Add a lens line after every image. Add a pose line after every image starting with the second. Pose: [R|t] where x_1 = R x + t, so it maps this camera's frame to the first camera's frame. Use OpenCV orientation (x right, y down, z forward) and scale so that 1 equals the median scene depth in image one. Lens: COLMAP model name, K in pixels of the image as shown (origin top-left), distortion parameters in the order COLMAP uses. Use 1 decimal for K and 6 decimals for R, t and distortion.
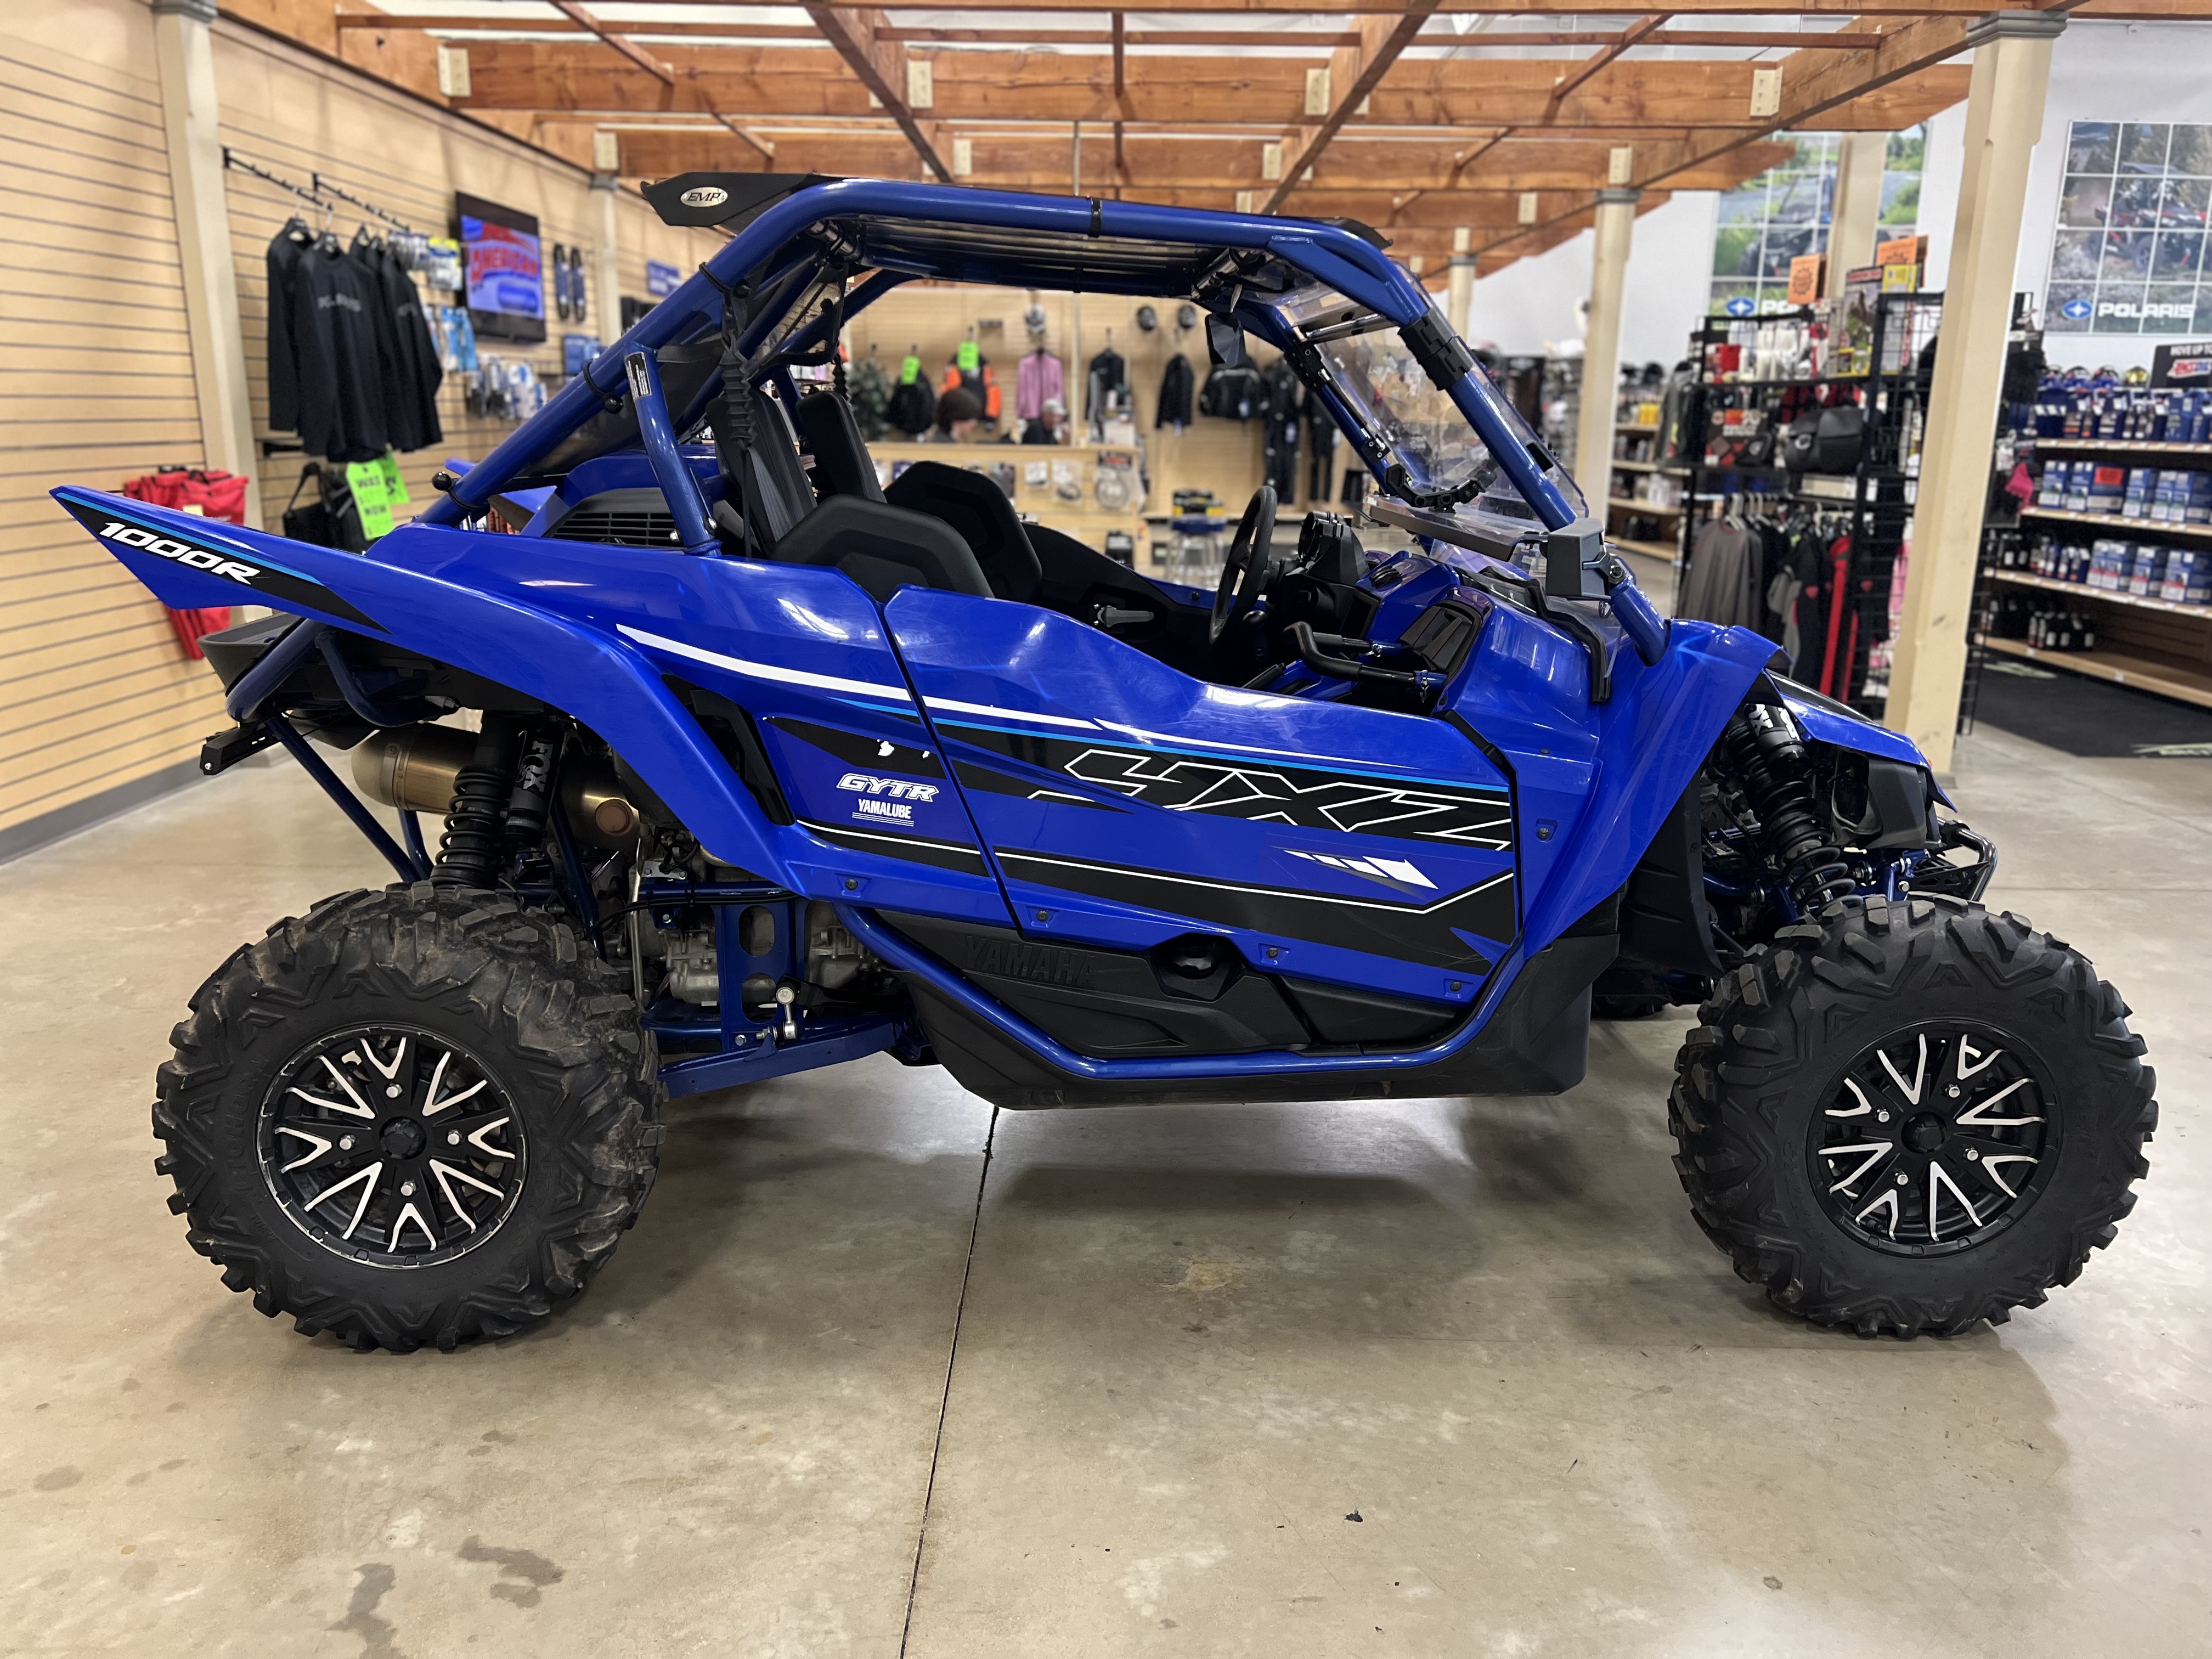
lens RADIAL K [[1671.5, 0, 1111.8], [0, 1671.5, 829.7], [0, 0, 1]] dist [0.064848, -0.069859]
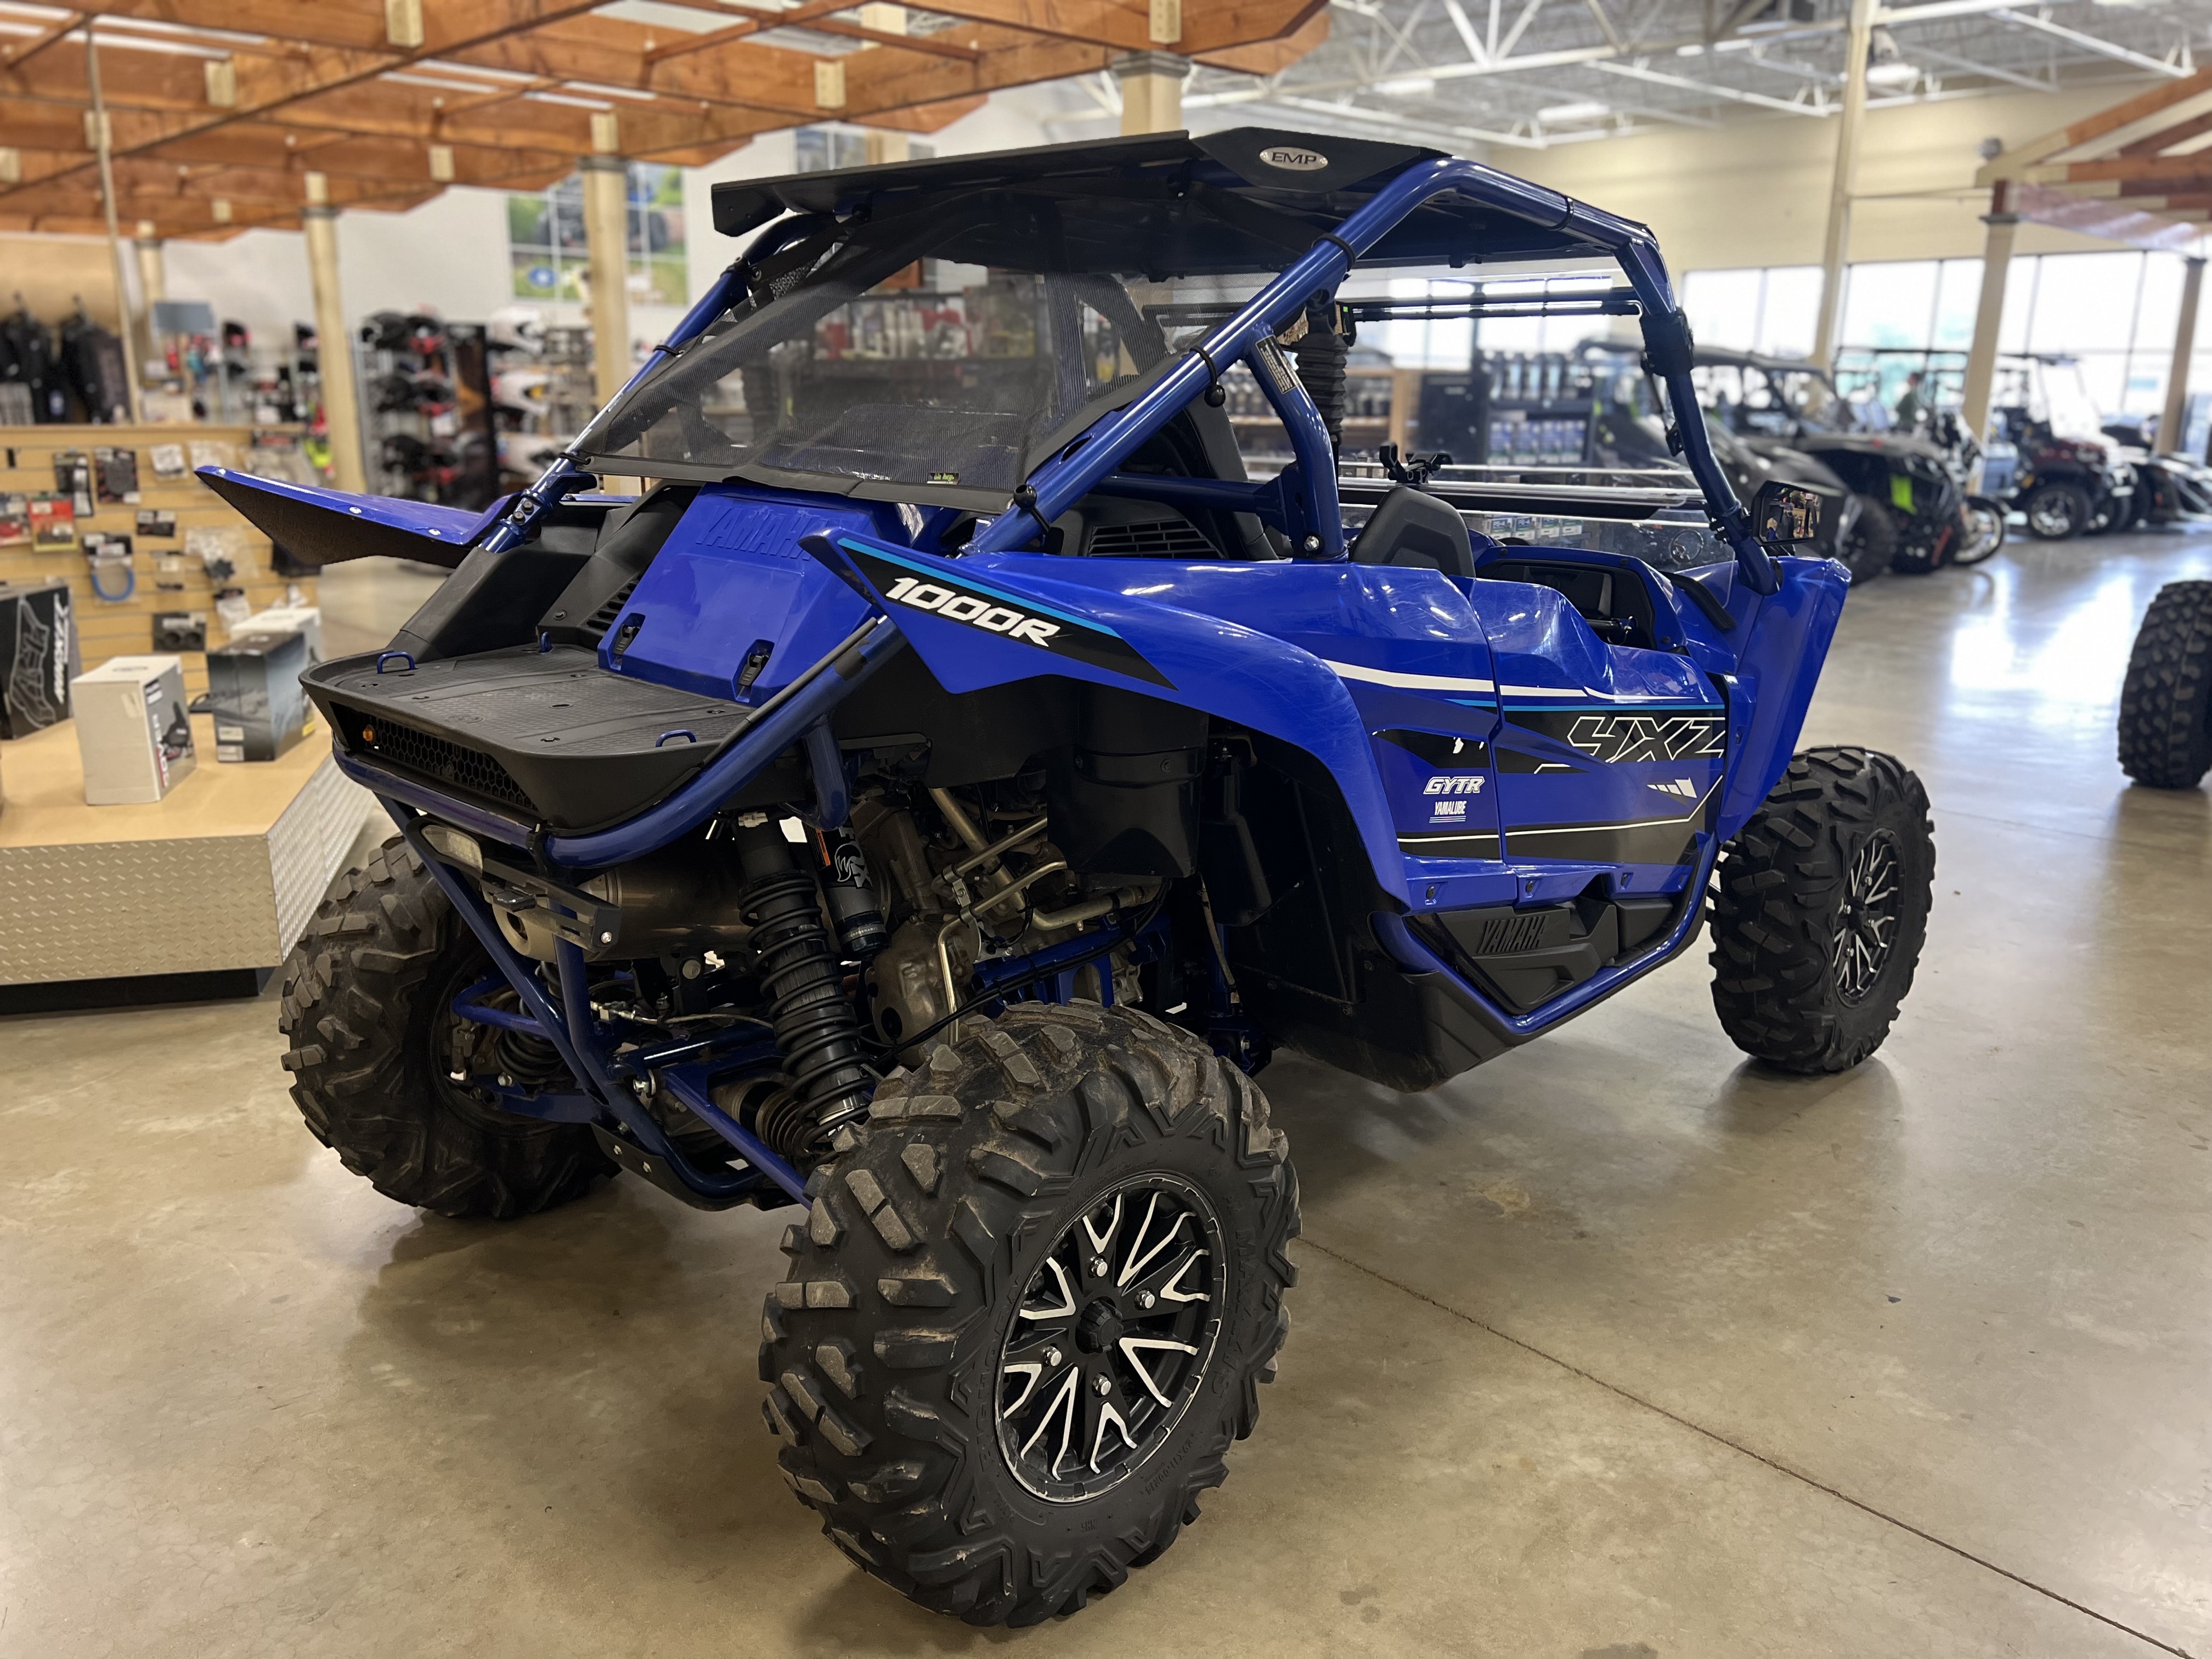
lens RADIAL K [[1671.5, 0, 1114.3], [0, 1671.5, 827.2], [0, 0, 1]] dist [0.064848, -0.069859]
pose [[0.718099, -0.178815, 0.672576, -0.904922], [0.167881, 0.982396, 0.081942, -0.110663], [-0.675388, 0.054070, 0.735477, 0.402124]]
